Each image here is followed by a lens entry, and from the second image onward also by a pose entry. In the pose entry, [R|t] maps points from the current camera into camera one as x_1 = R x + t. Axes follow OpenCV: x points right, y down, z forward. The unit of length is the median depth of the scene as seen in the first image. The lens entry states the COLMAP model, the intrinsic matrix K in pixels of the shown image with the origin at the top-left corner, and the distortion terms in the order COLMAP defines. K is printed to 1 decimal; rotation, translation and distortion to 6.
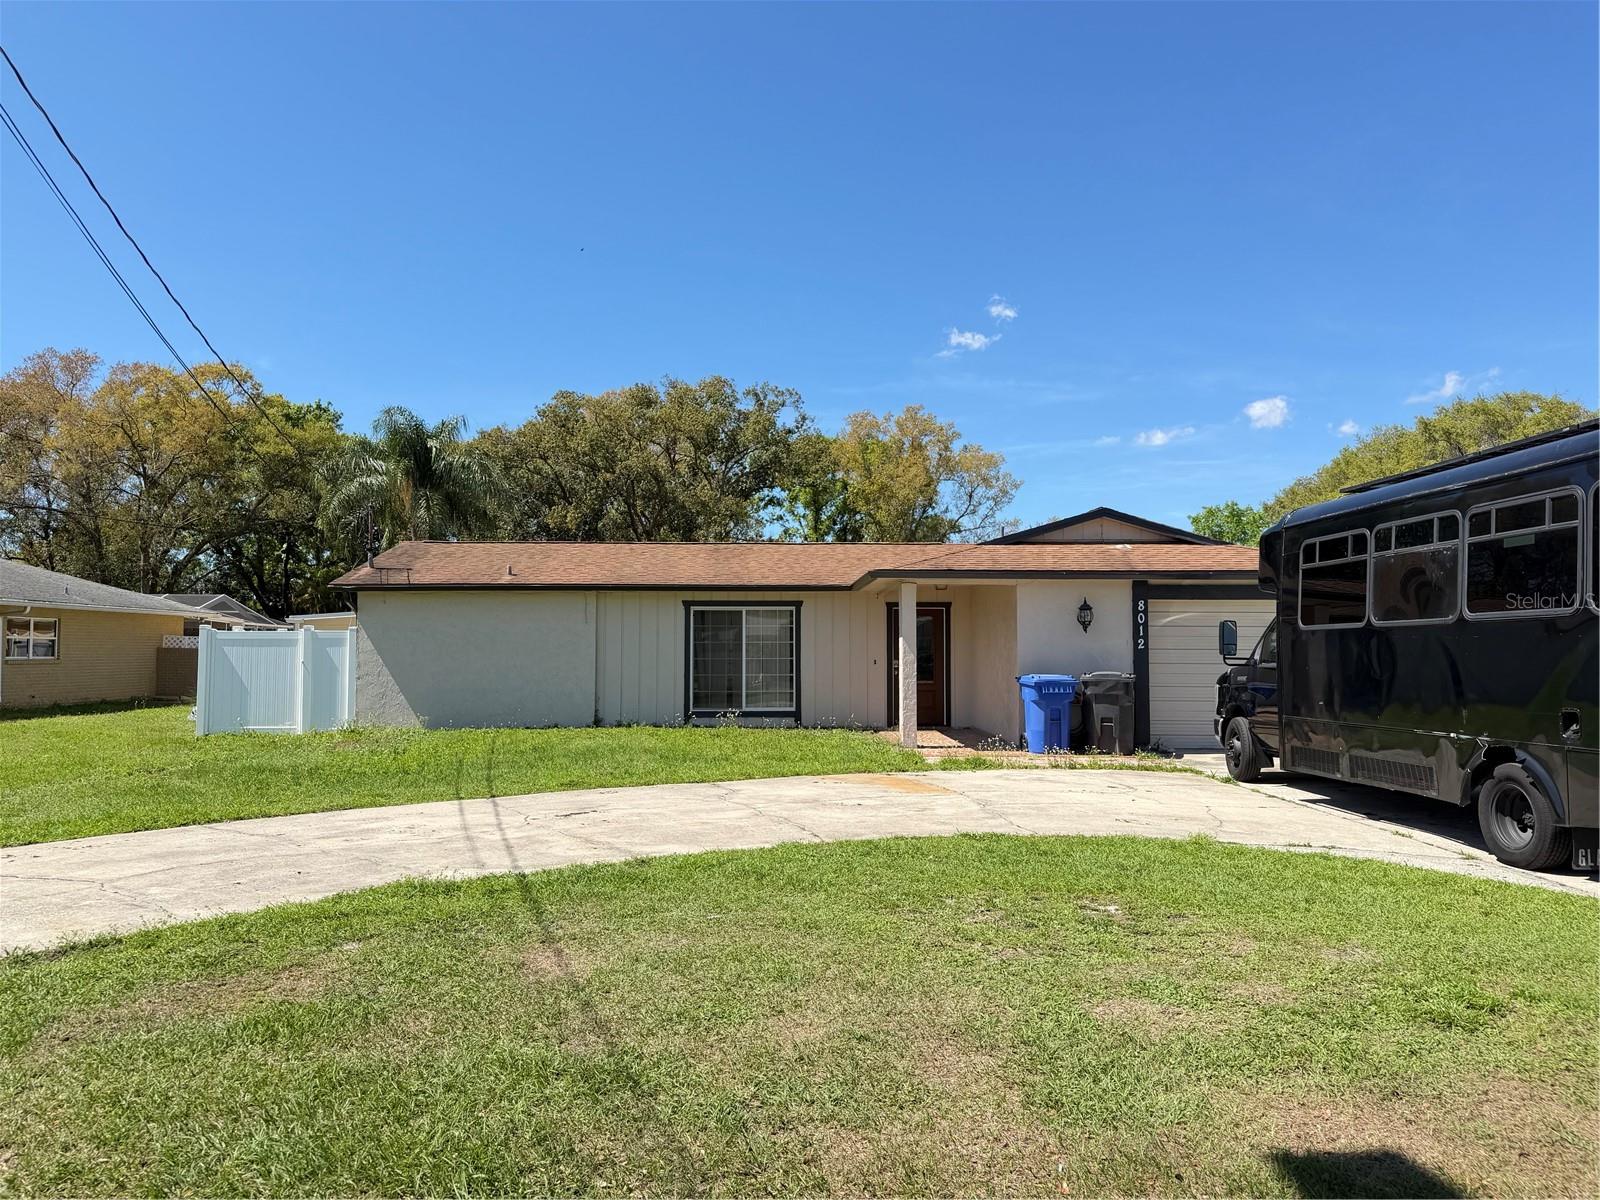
lens RADIAL K [[1143.1, 0, 818.4], [0, 1143.1, 599.2], [0, 0, 1]] dist [0.131208, -0.226363]
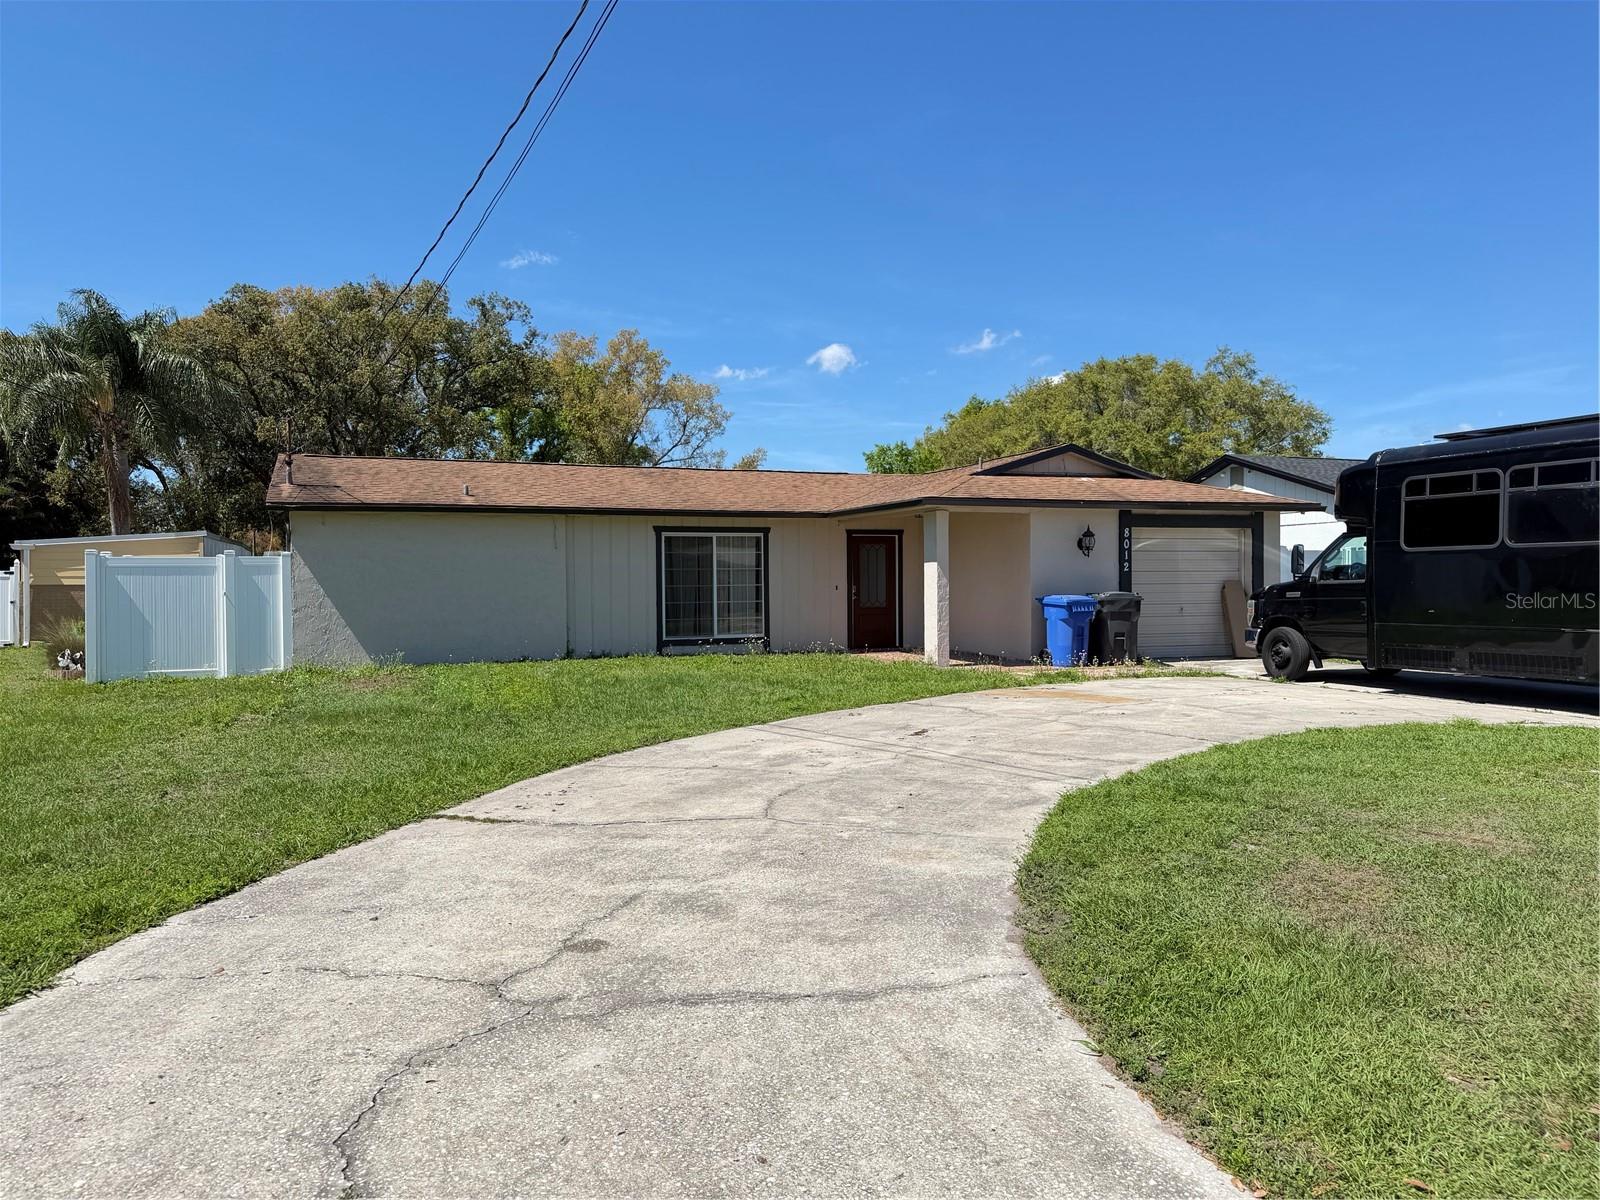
lens RADIAL K [[1143.1, 0, 818.4], [0, 1143.1, 599.2], [0, 0, 1]] dist [0.131208, -0.226363]
pose [[0.934827, -0.014233, 0.354818, -0.336739], [-0.006770, 0.998300, 0.057883, 0.006056], [-0.355039, -0.056512, 0.933142, 0.047970]]
